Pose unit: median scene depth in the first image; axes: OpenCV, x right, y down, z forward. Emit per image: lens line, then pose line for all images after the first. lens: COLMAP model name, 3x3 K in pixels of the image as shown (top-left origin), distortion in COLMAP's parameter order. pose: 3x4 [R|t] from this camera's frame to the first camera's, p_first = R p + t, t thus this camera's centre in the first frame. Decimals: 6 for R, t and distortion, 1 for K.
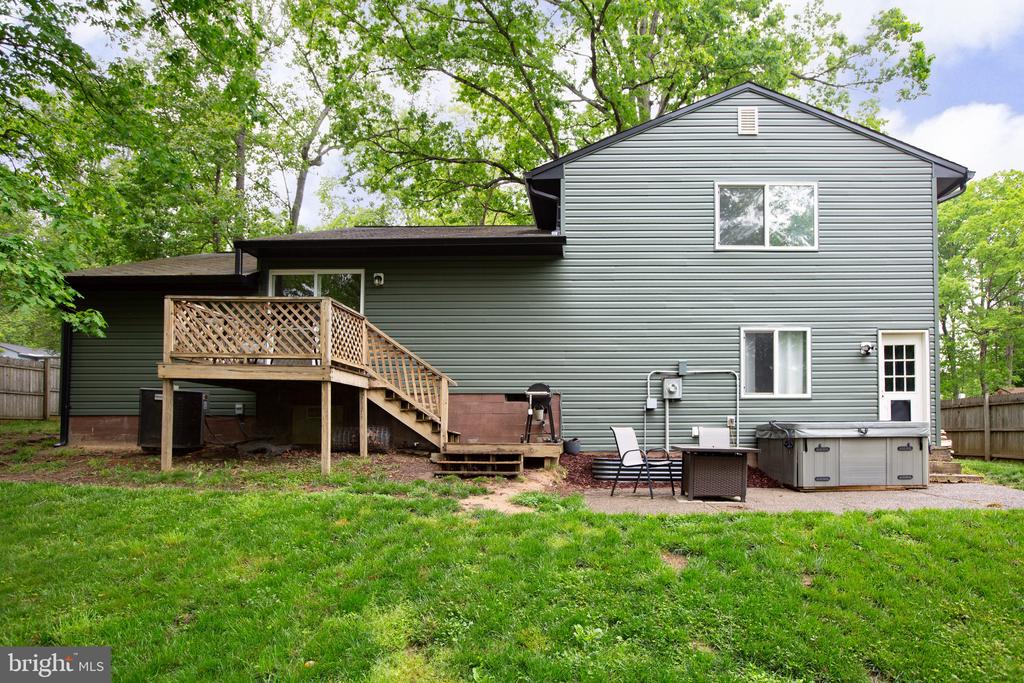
lens RADIAL K [[542.9, 0, 595.3], [0, 542.9, 431.2], [0, 0, 1]] dist [-0.001598, 0.000236]
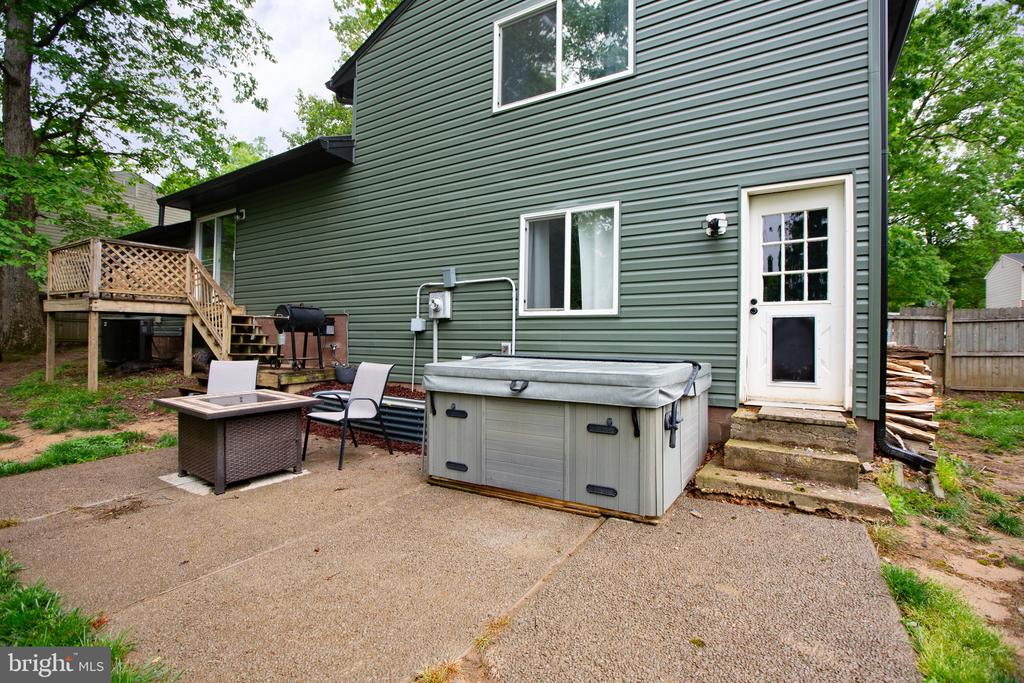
lens RADIAL K [[434.2, 0, 549.6], [0, 434.2, 351.8], [0, 0, 1]] dist [-0.034281, 0.000402]
pose [[0.873253, 0.028411, -0.486437, 0.577677], [-0.009624, 0.999110, 0.041077, -0.039915], [0.487171, -0.031189, 0.872749, 0.536465]]
